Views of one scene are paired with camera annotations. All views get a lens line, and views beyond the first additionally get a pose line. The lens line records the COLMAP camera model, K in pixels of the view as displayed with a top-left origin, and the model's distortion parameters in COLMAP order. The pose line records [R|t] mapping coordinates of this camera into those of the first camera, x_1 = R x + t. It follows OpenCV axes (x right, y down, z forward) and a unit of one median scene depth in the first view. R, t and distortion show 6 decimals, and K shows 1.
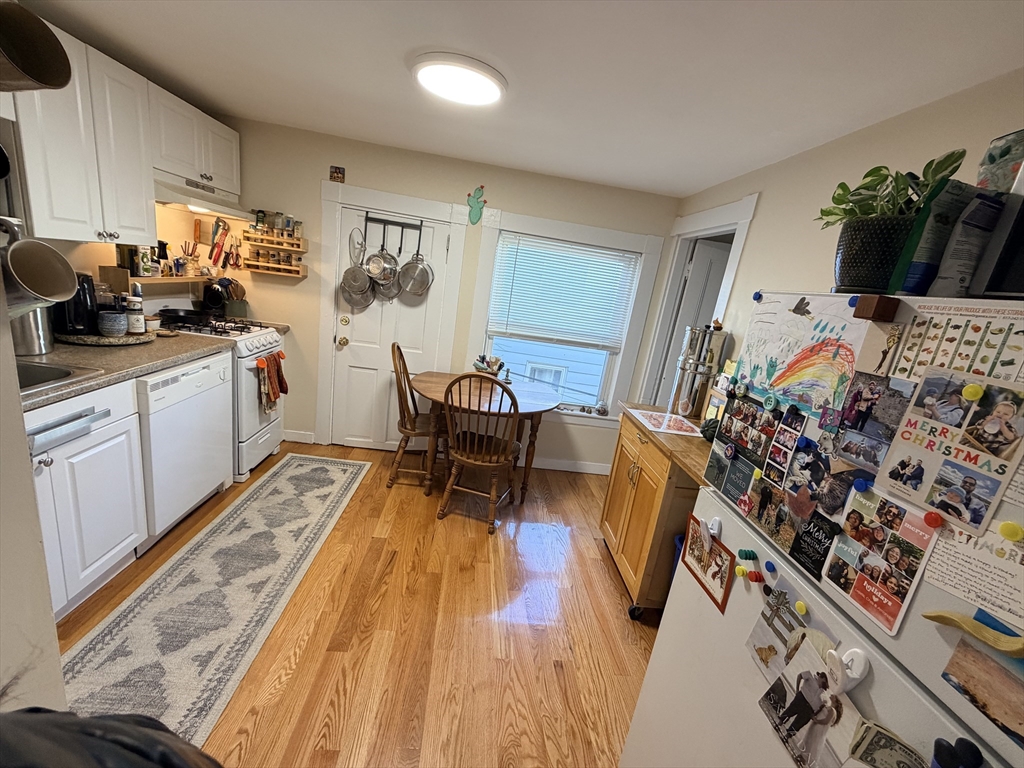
lens RADIAL K [[409.4, 0, 510.0], [0, 409.4, 382.6], [0, 0, 1]] dist [-0.000653, 0.000364]
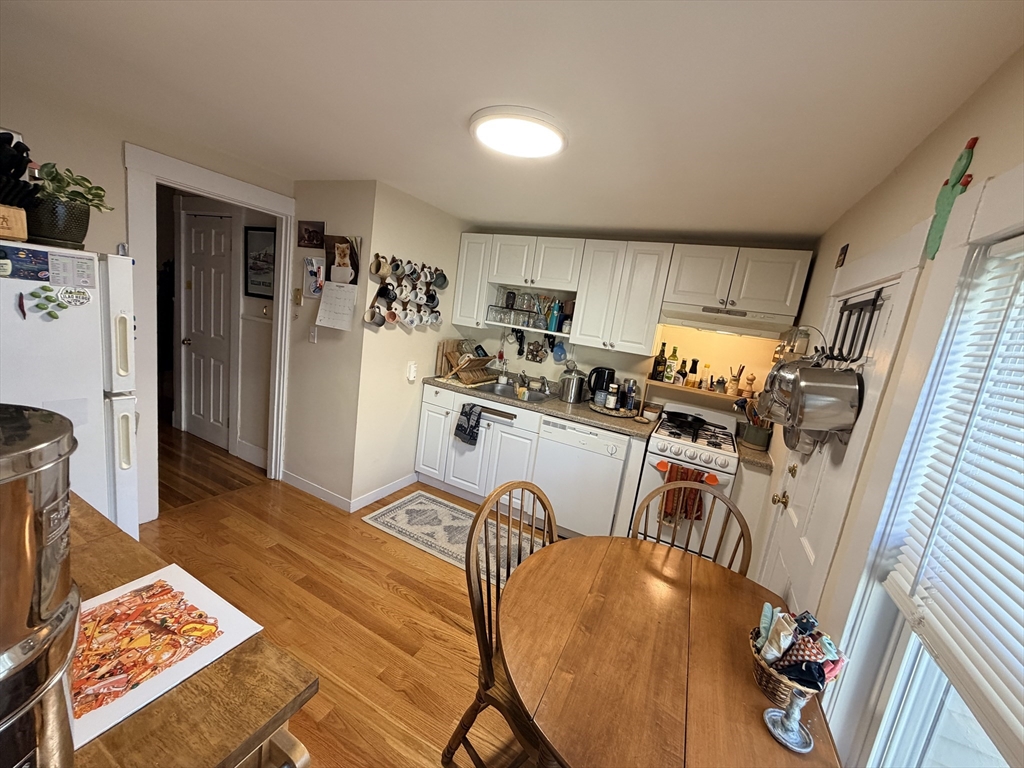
lens RADIAL K [[409.4, 0, 509.7], [0, 409.4, 382.5], [0, 0, 1]] dist [-0.000653, 0.000364]
pose [[-0.486714, -0.067289, -0.870966, 0.483331], [-0.416058, 0.894539, 0.163391, -0.256740], [0.768118, 0.441897, -0.463380, 1.188758]]
